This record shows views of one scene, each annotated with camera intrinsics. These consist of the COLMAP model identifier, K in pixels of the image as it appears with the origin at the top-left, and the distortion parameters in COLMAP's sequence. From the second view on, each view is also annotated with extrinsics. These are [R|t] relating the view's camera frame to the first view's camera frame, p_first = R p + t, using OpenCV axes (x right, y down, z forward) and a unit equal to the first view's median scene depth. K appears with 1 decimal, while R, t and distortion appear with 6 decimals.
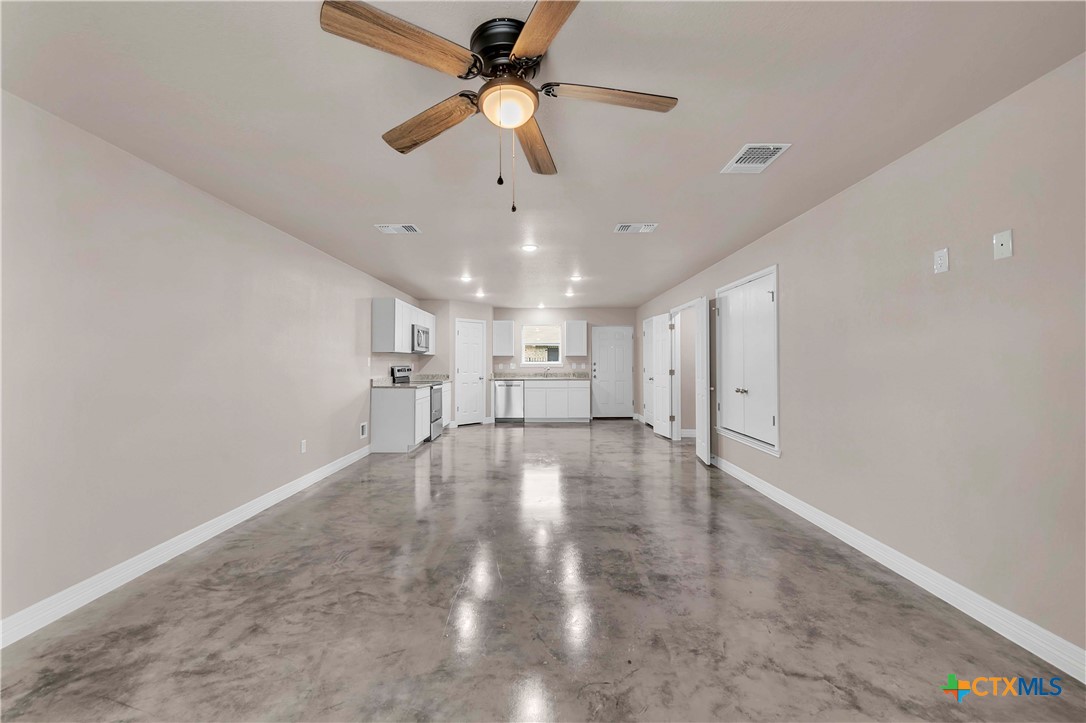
lens RADIAL K [[433.7, 0, 540.1], [0, 433.7, 356.0], [0, 0, 1]] dist [-0.005558, -0.003387]
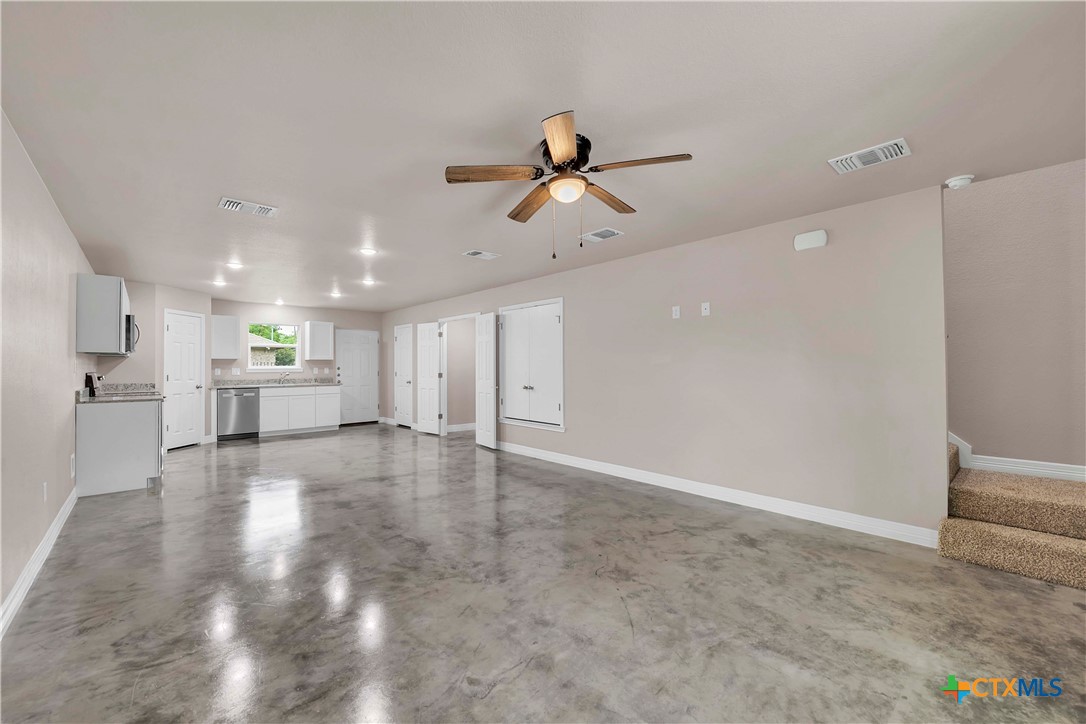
lens RADIAL K [[433.7, 0, 541.2], [0, 433.7, 365.9], [0, 0, 1]] dist [-0.005558, -0.003387]
pose [[0.737208, -0.001022, 0.675665, -0.402949], [-0.007573, 0.999924, 0.009776, 0.000629], [-0.675623, -0.012324, 0.737144, -0.005419]]
